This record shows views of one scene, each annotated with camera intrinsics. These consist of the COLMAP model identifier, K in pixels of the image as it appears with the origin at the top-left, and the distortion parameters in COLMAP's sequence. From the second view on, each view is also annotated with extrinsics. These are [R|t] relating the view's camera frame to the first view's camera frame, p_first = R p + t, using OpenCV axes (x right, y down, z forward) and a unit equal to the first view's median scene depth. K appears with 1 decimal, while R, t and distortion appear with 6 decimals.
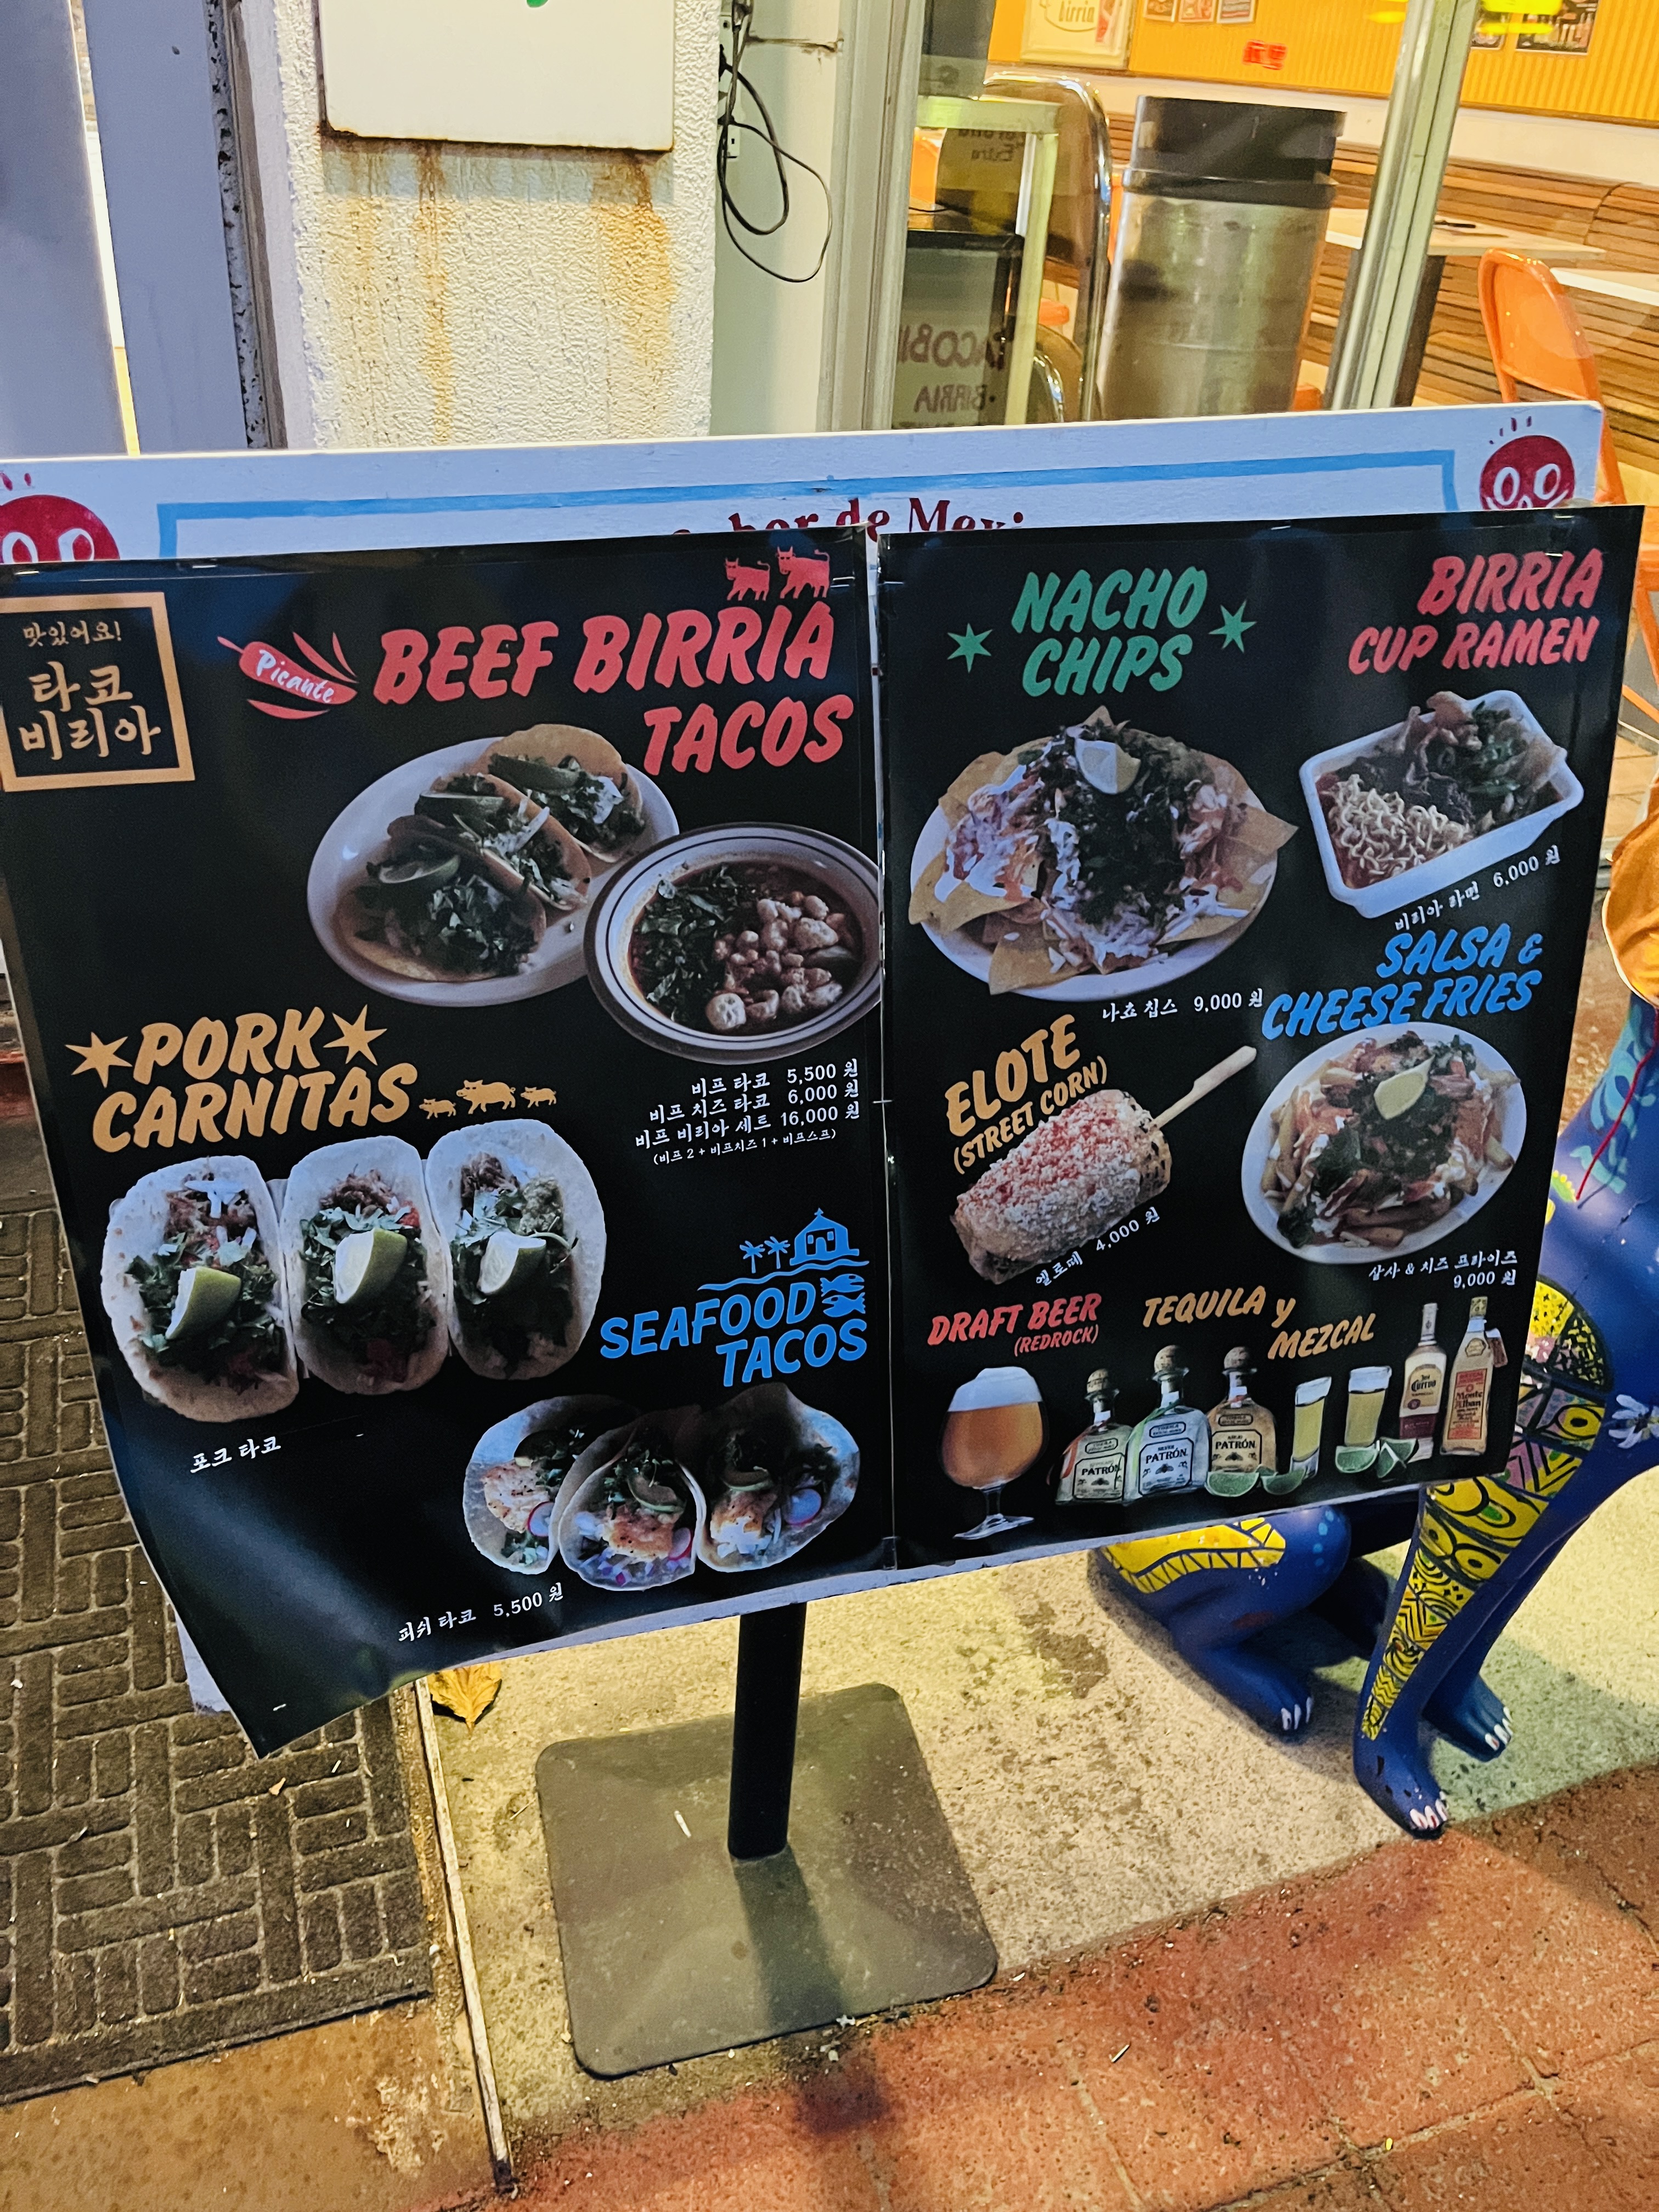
lens RADIAL K [[1694.3, 0, 836.2], [0, 1694.3, 1126.3], [0, 0, 1]] dist [0.003857, -0.007965]
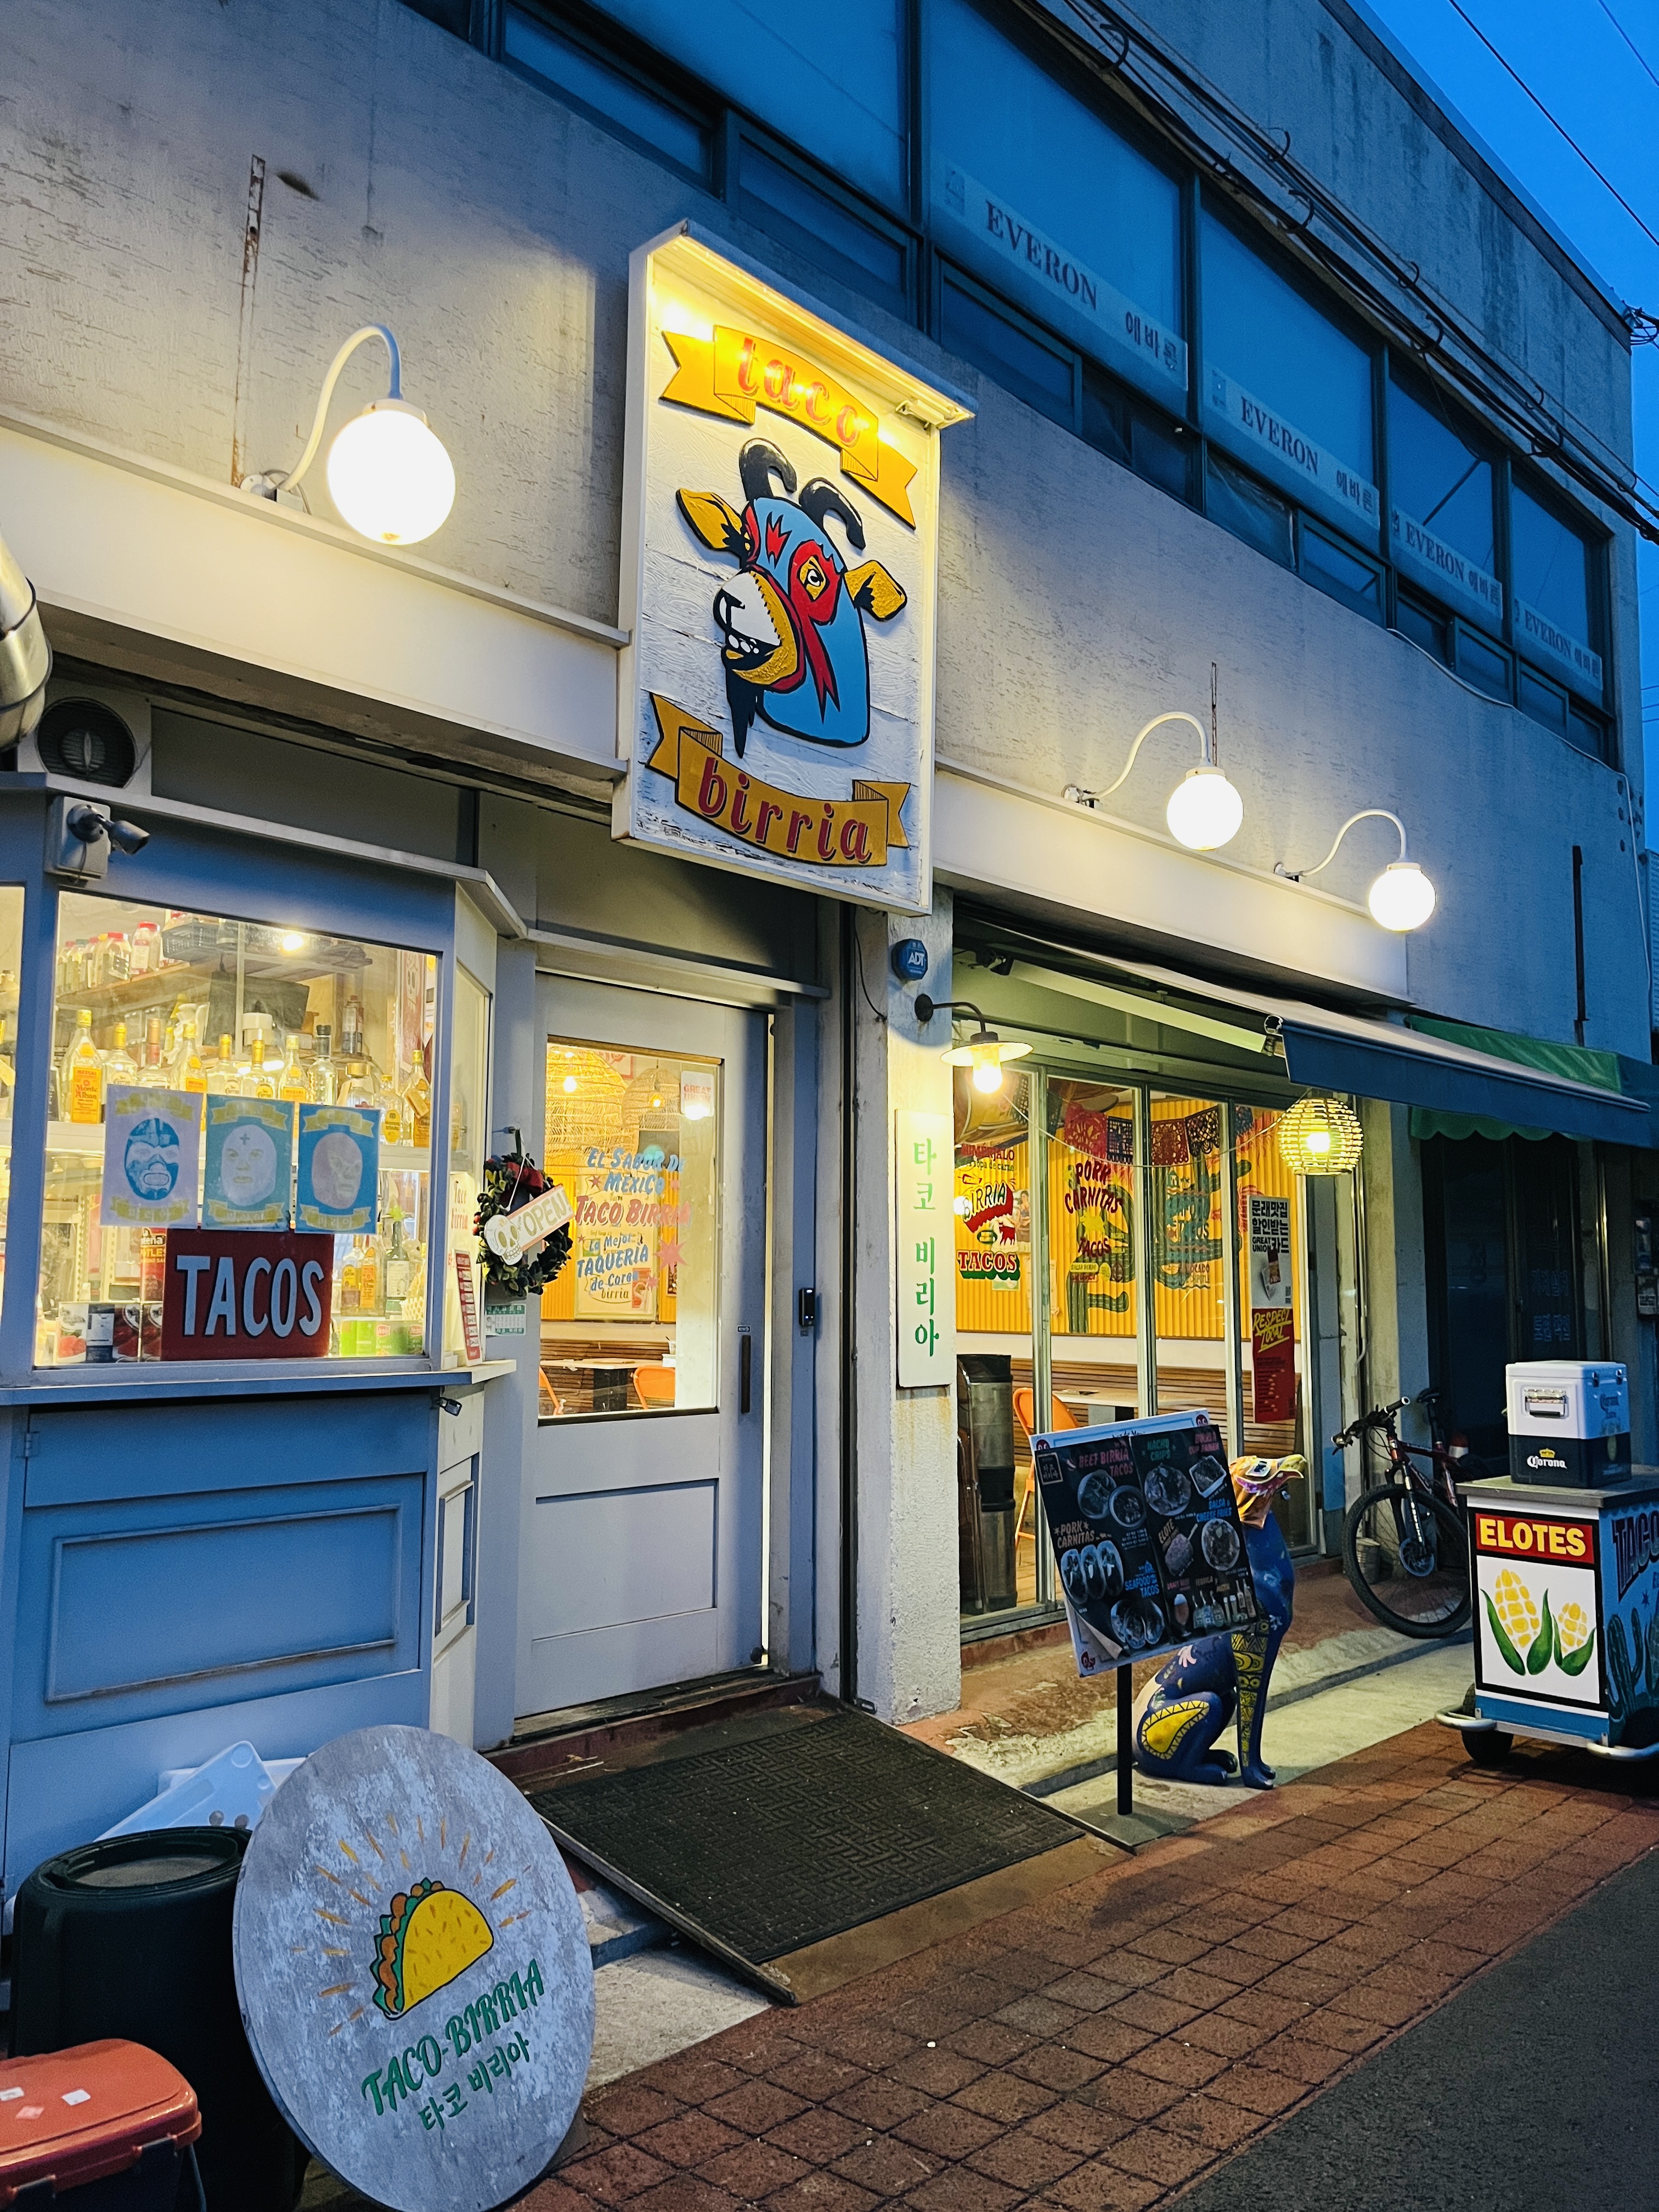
lens RADIAL K [[1694.3, 0, 821.6], [0, 1694.3, 1107.3], [0, 0, 1]] dist [0.003857, -0.007965]
pose [[0.893309, -0.014081, 0.449223, -3.339845], [0.285363, 0.789964, -0.542701, 1.546896], [-0.347228, 0.612991, 0.709700, -3.322761]]
